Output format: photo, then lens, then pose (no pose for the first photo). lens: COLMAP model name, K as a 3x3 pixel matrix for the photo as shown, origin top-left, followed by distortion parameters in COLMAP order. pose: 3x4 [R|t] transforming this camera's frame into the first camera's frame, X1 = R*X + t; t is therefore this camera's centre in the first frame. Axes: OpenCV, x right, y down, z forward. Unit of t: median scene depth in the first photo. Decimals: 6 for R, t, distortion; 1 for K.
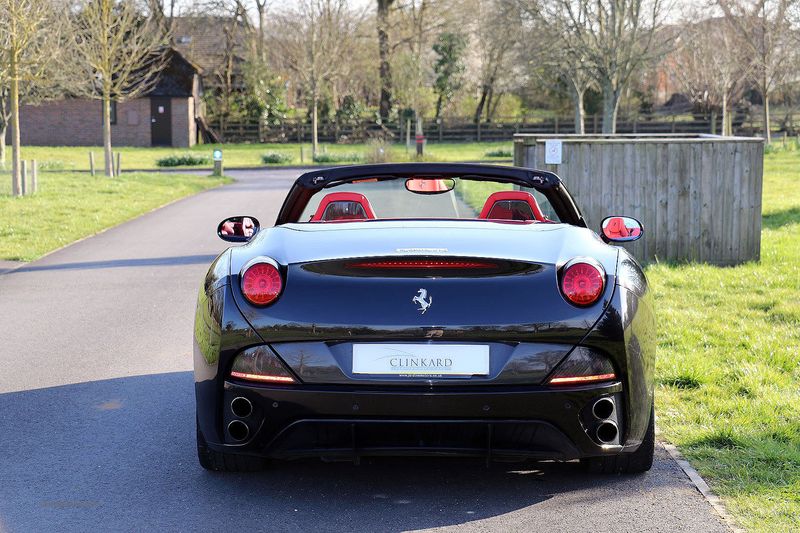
lens RADIAL K [[1550.9, 0, 399.5], [0, 1550.9, 265.5], [0, 0, 1]] dist [0.228274, 0.000000]
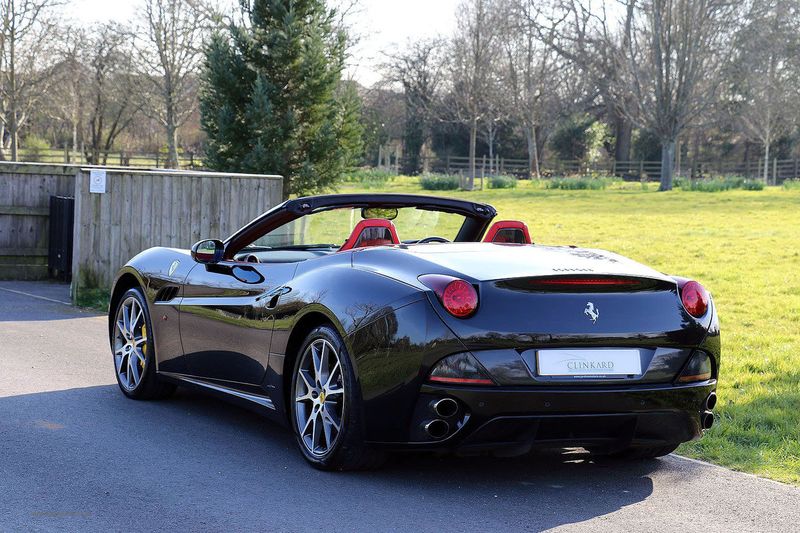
lens RADIAL K [[1550.9, 0, 398.1], [0, 1550.9, 267.5], [0, 0, 1]] dist [0.228274, 0.000000]
pose [[0.908679, 0.007534, 0.417429, -0.589389], [0.000615, 0.999812, -0.019386, 0.011063], [-0.417496, 0.017872, 0.908503, -0.009586]]
